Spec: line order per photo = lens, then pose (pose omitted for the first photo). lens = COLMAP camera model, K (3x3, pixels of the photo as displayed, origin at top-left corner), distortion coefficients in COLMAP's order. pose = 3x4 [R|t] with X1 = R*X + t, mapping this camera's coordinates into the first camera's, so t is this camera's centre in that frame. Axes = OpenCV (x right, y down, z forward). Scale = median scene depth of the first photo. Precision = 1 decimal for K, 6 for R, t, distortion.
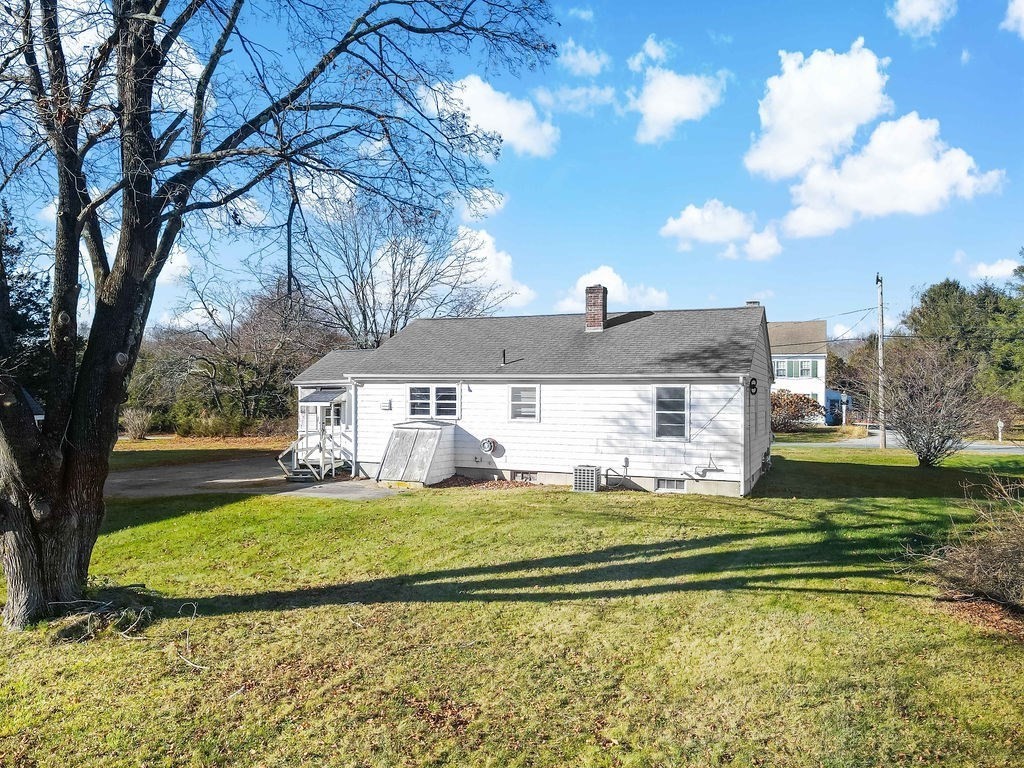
lens RADIAL K [[760.6, 0, 510.8], [0, 760.6, 434.6], [0, 0, 1]] dist [0.019074, 0.009567]
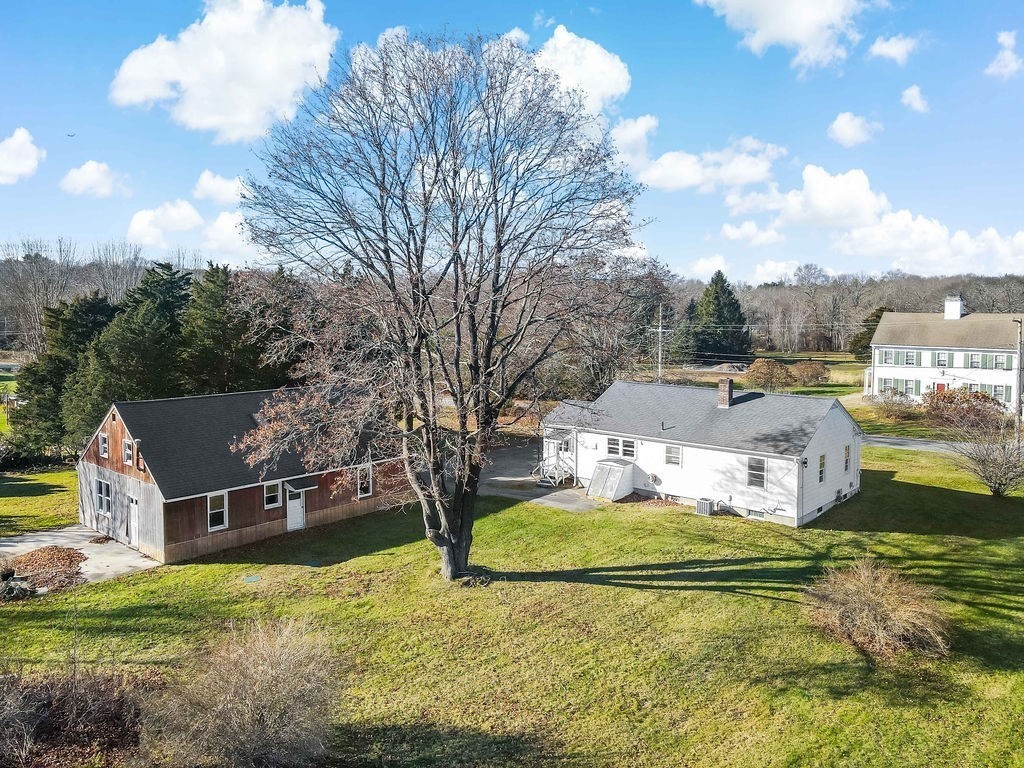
lens RADIAL K [[752.8, 0, 507.5], [0, 752.8, 388.1], [0, 0, 1]] dist [0.011106, 0.013962]
pose [[0.948549, 0.026013, -0.315559, 0.212424], [-0.012567, 0.998927, 0.044569, -0.287211], [0.316380, -0.038310, 0.947859, -0.762067]]
